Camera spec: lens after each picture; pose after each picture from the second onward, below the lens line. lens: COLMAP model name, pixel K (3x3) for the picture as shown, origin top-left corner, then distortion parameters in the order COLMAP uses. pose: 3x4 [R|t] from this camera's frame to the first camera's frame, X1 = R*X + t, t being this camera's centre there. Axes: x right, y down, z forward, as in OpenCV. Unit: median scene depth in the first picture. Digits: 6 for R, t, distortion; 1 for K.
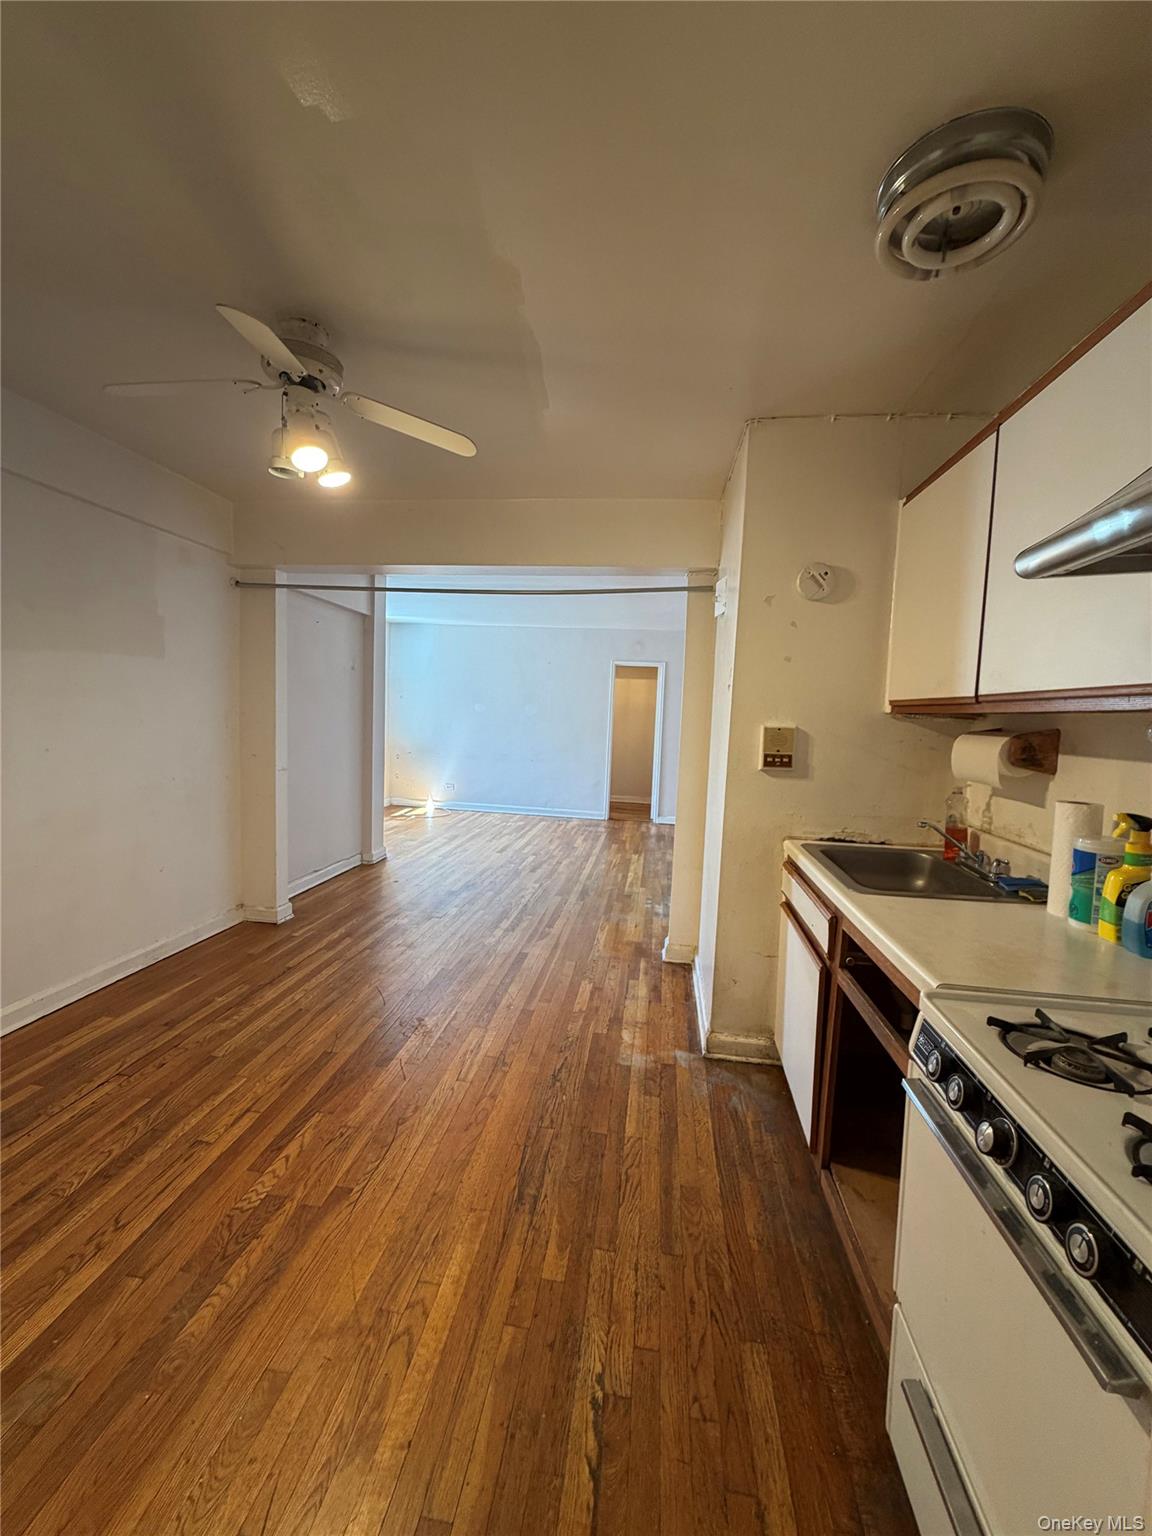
lens RADIAL K [[616.6, 0, 579.2], [0, 616.6, 766.0], [0, 0, 1]] dist [0.001530, -0.000014]
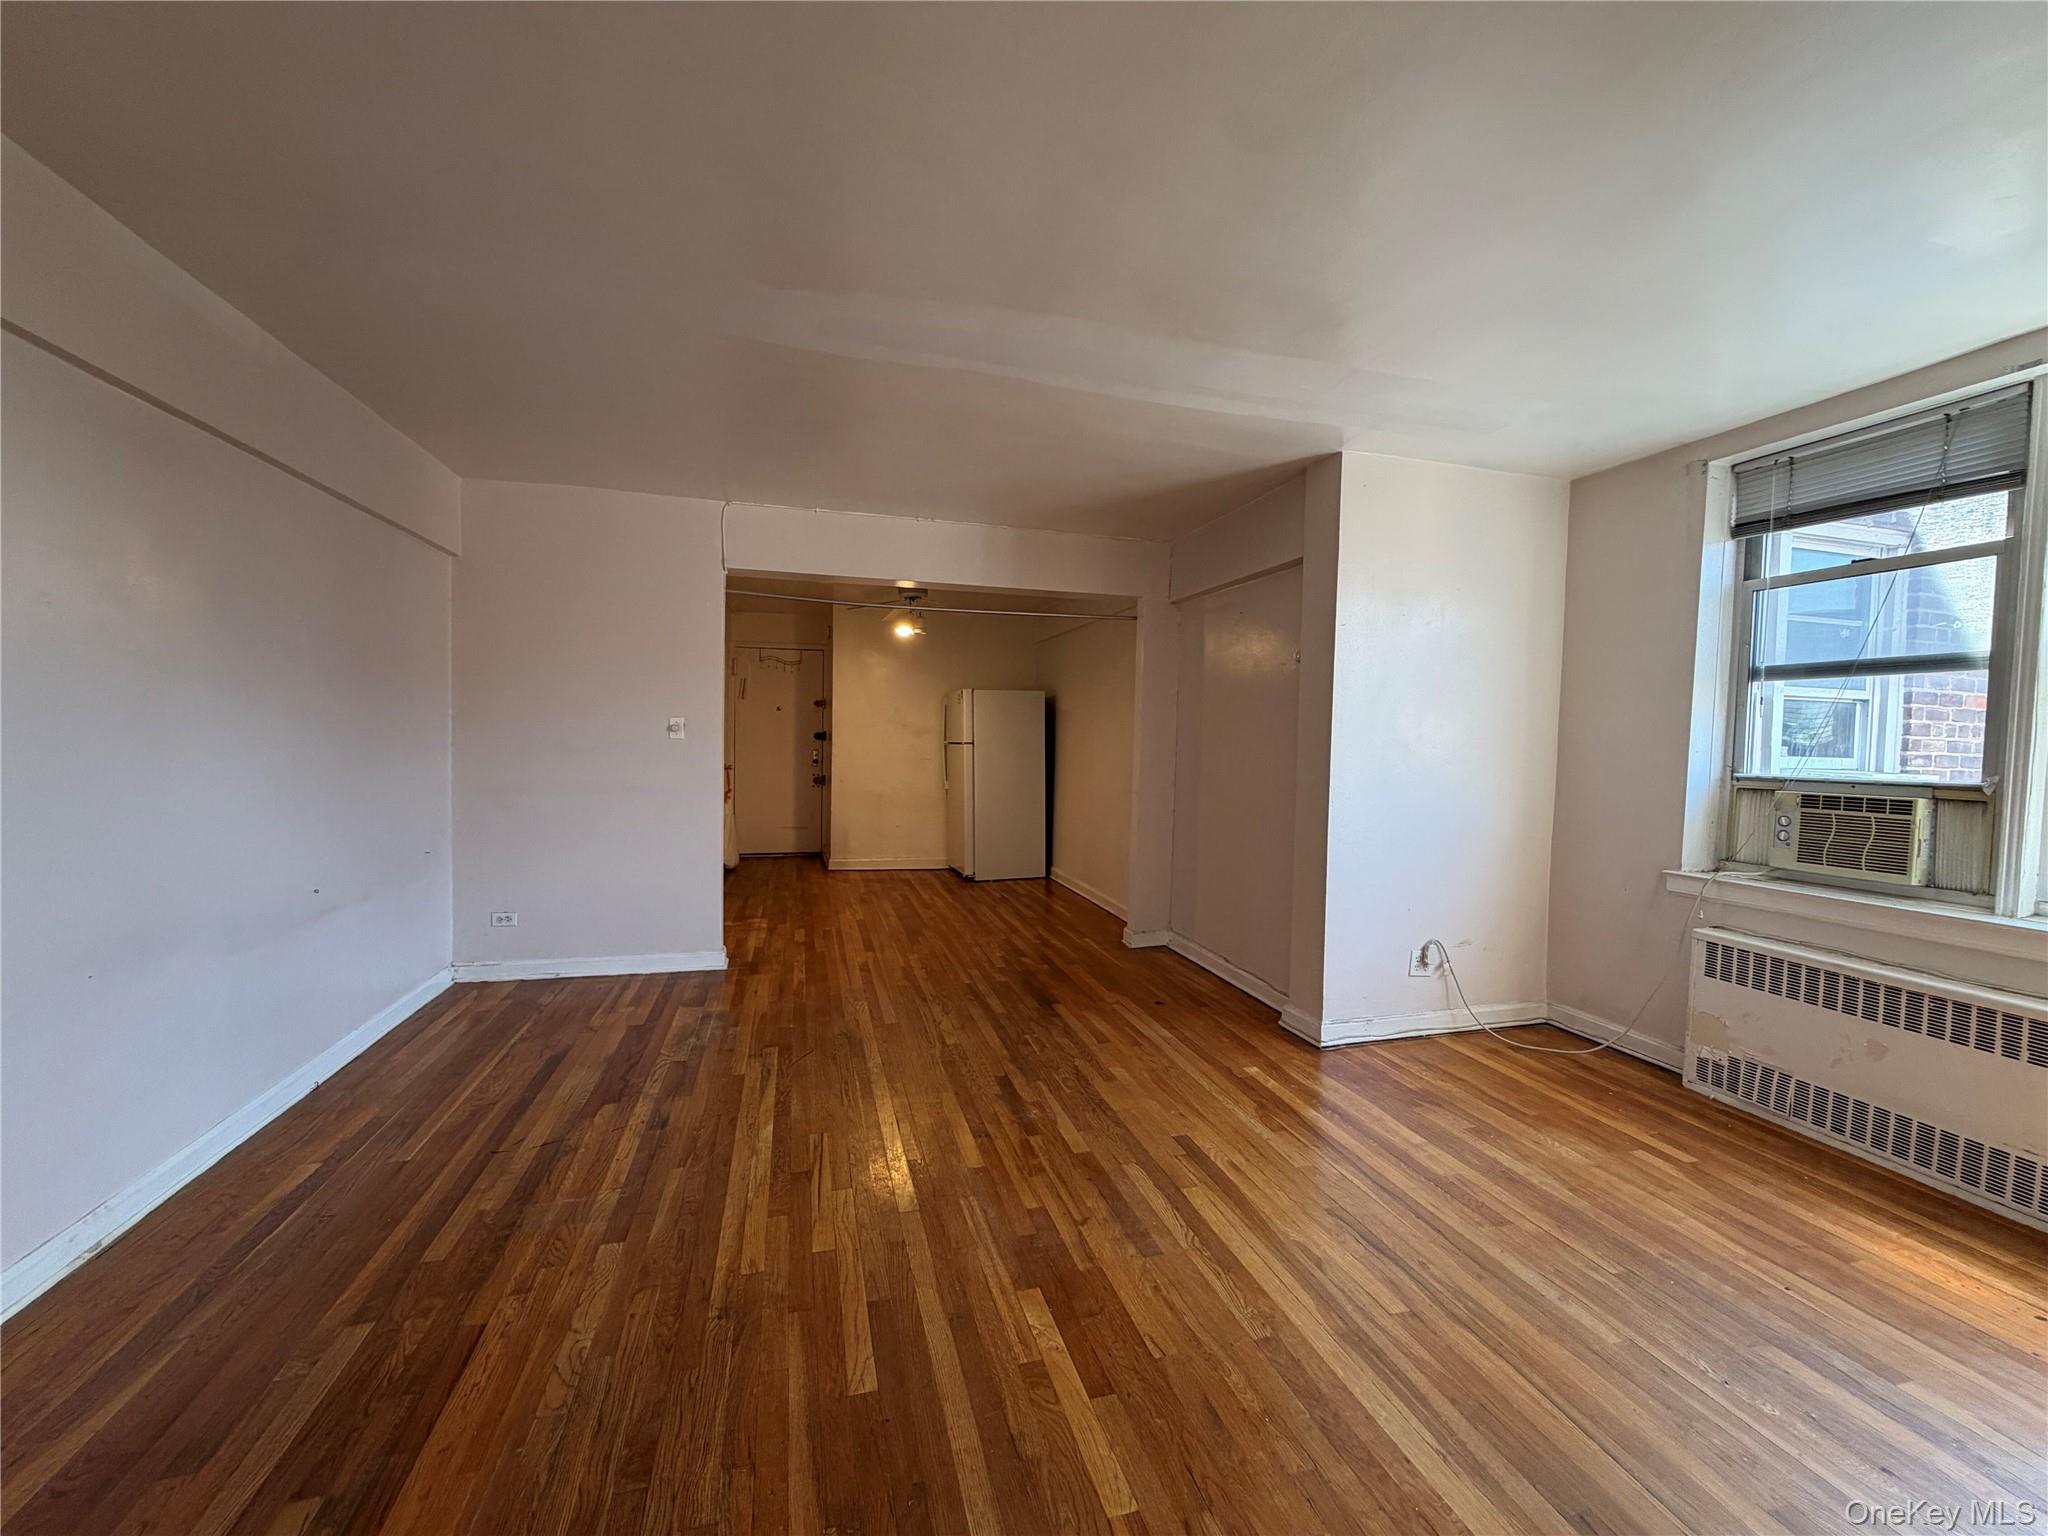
lens RADIAL K [[822.1, 0, 1022.7], [0, 822.1, 770.5], [0, 0, 1]] dist [0.001530, -0.000014]
pose [[-0.920042, -0.041343, -0.389632, 0.383127], [-0.088569, 0.990623, 0.104027, -0.281061], [0.381678, 0.130218, -0.915077, 3.943890]]
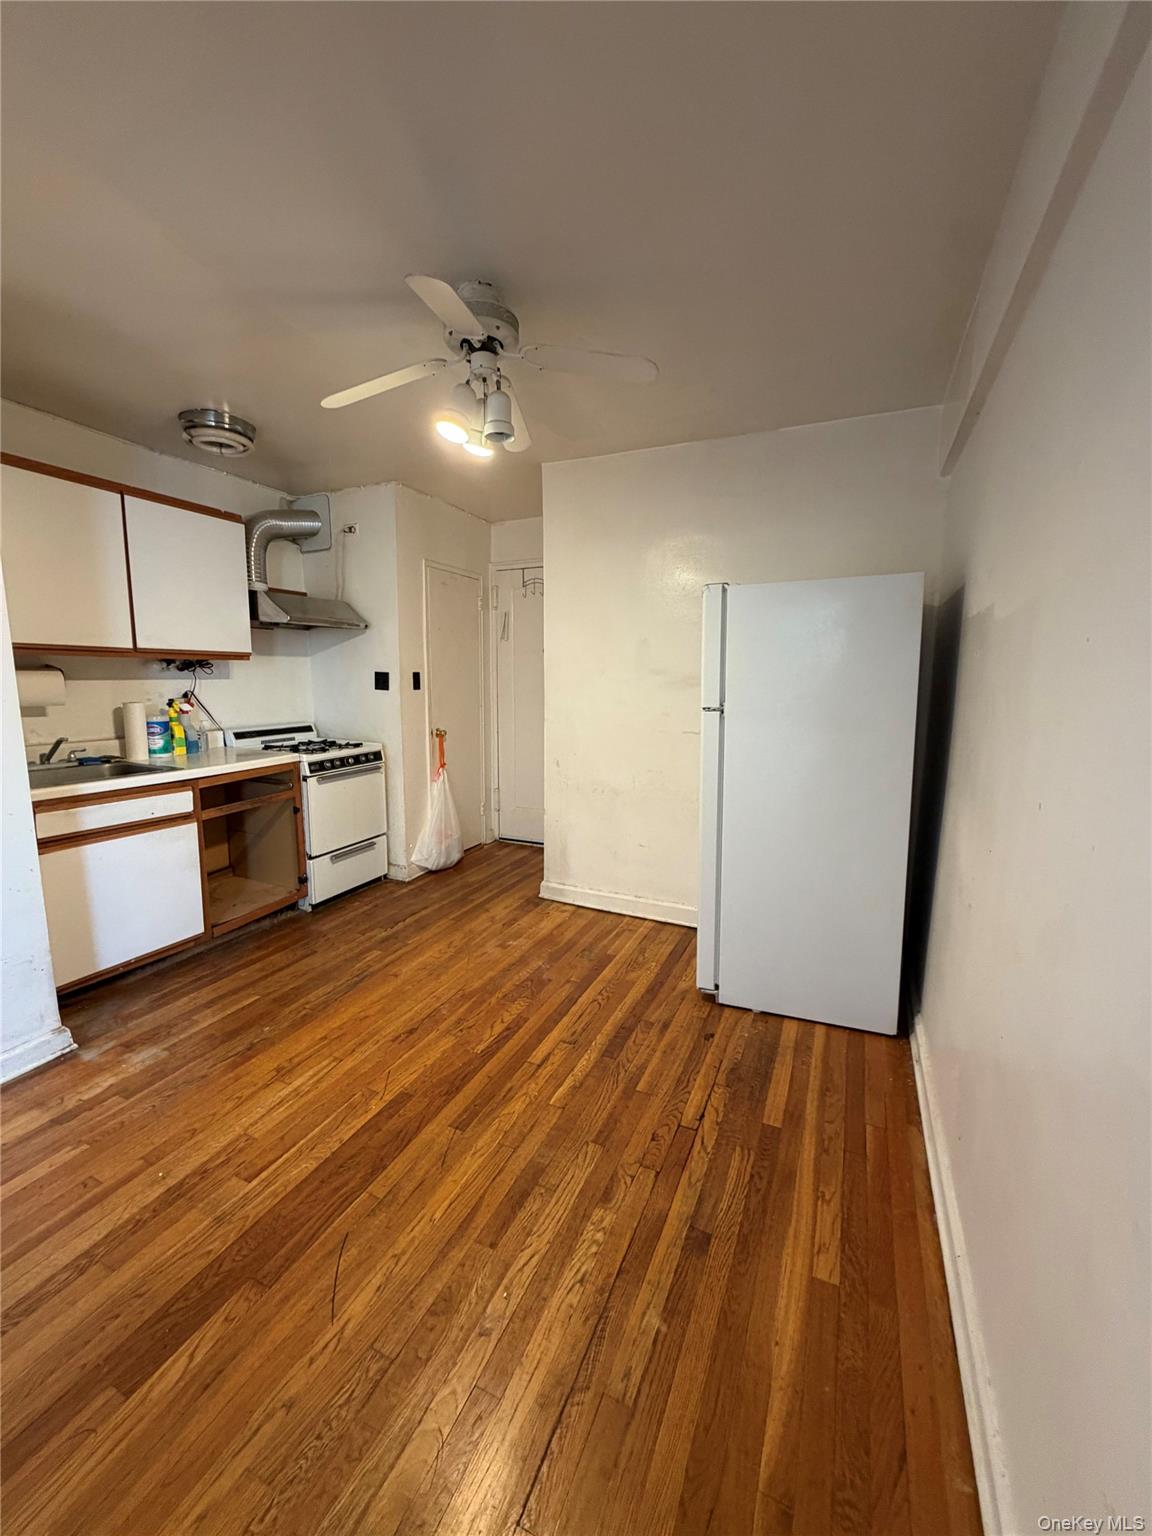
lens RADIAL K [[616.6, 0, 575.7], [0, 616.6, 764.0], [0, 0, 1]] dist [0.001530, -0.000014]
pose [[-0.957002, -0.086315, 0.276941, -0.843240], [-0.020195, 0.972213, 0.233226, -0.179373], [-0.289376, 0.217605, -0.932153, 1.848346]]
